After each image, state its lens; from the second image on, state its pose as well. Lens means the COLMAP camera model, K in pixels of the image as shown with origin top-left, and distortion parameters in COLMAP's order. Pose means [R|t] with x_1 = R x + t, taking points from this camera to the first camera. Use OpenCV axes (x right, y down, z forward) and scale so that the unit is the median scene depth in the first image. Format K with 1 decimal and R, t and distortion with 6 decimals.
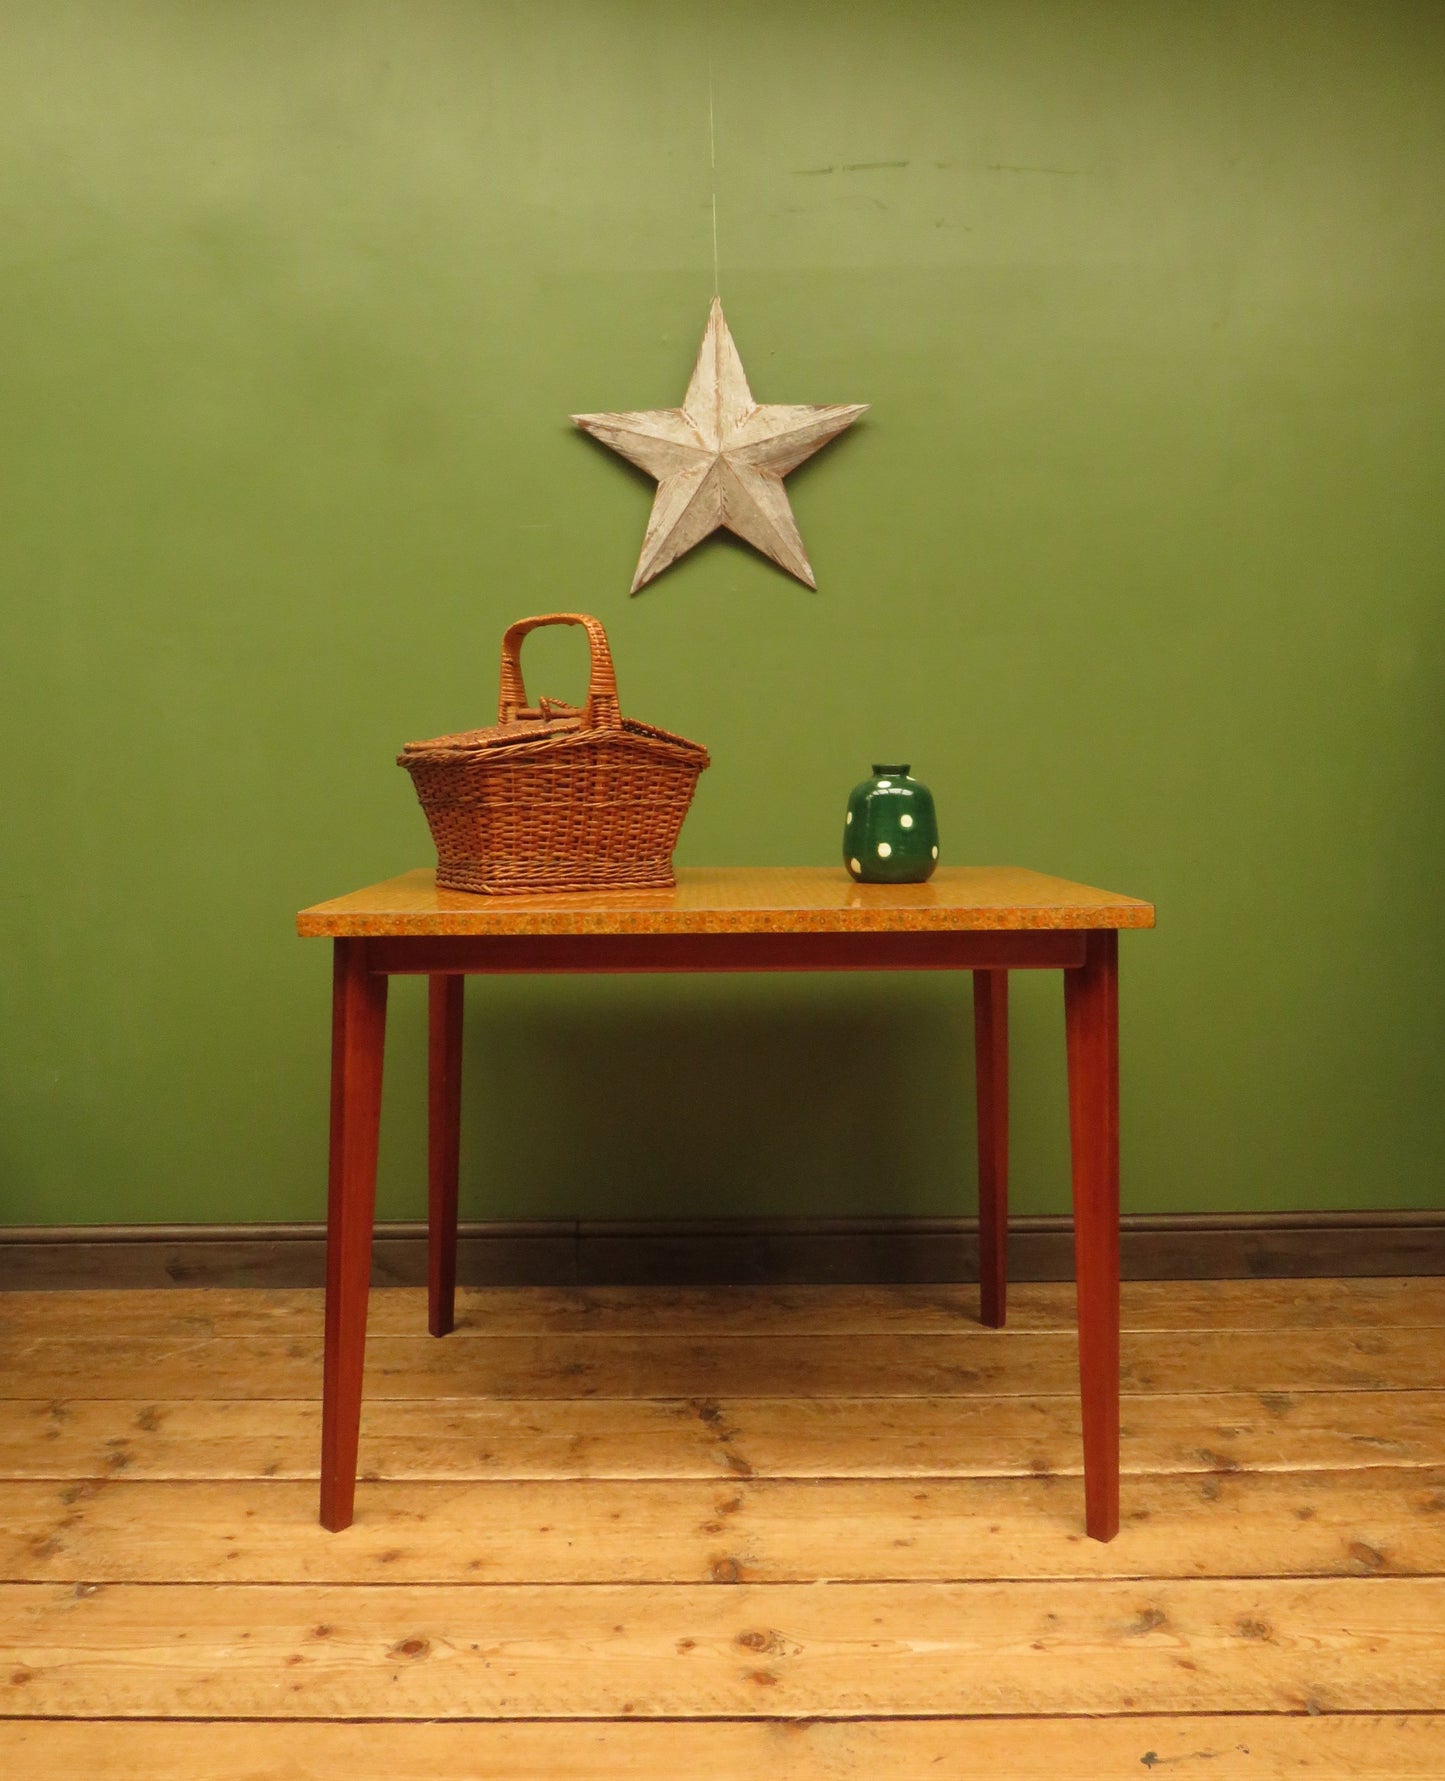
lens RADIAL K [[1373.3, 0, 733.2], [0, 1373.3, 795.5], [0, 0, 1]] dist [-0.061043, 0.020954]
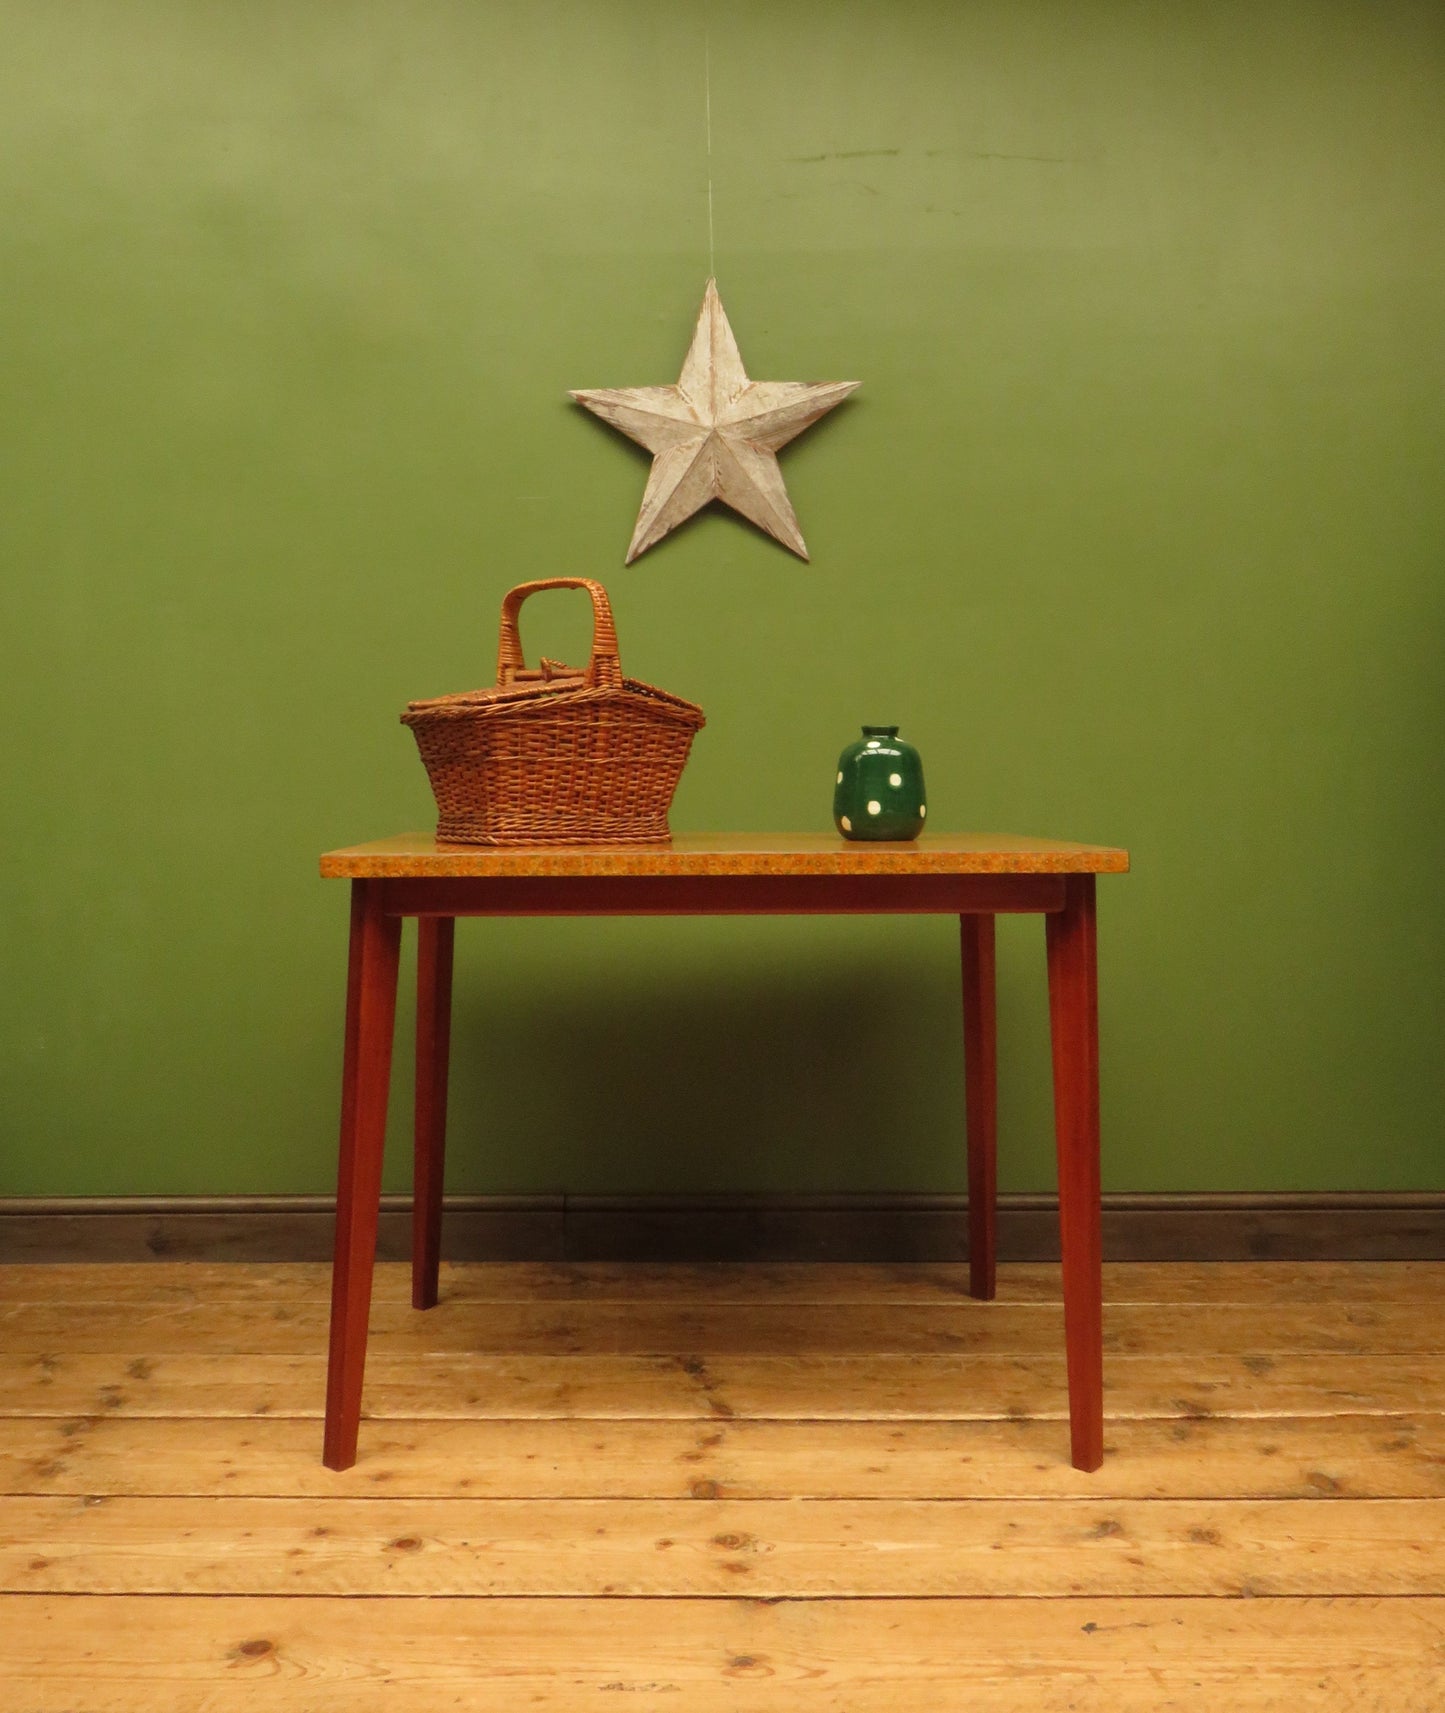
lens RADIAL K [[1574.4, 0, 745.0], [0, 1574.4, 697.2], [0, 0, 1]] dist [-0.046707, 0.000000]
pose [[0.999985, 0.005239, -0.001508, 0.020997], [-0.005328, 0.997749, -0.066847, 0.037611], [0.001154, 0.066854, 0.997762, -0.207181]]
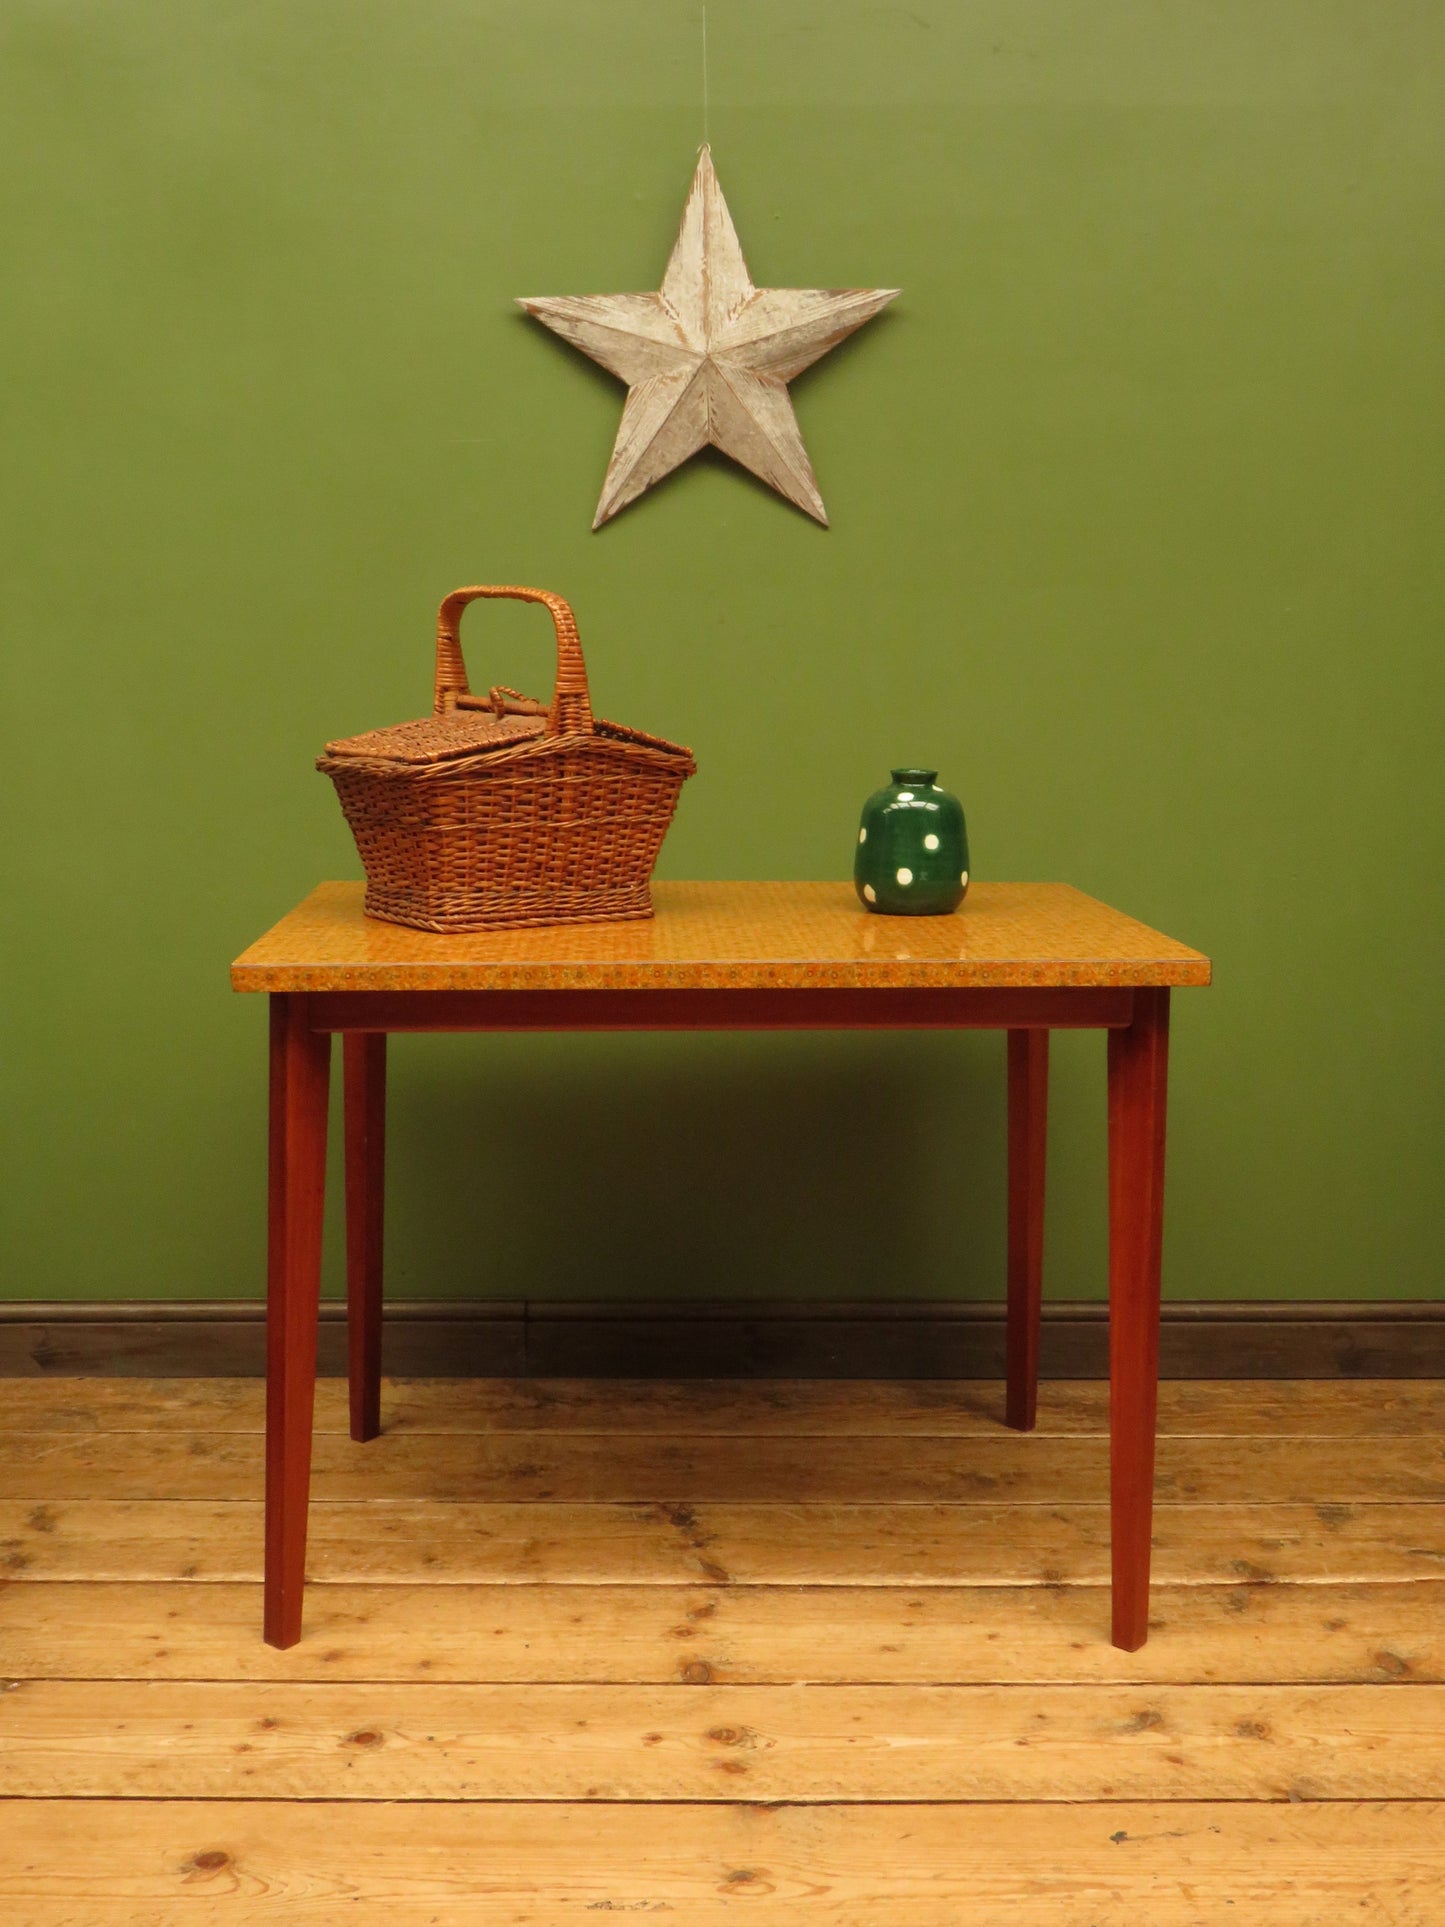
lens RADIAL K [[2065.0, 0, 759.1], [0, 2065.0, 961.6], [0, 0, 1]] dist [-0.088033, 0.000000]
pose [[0.999886, 0.010880, 0.010460, 0.014905], [-0.012219, 0.990362, 0.137964, -0.087561], [-0.008858, -0.138076, 0.990382, -0.275523]]
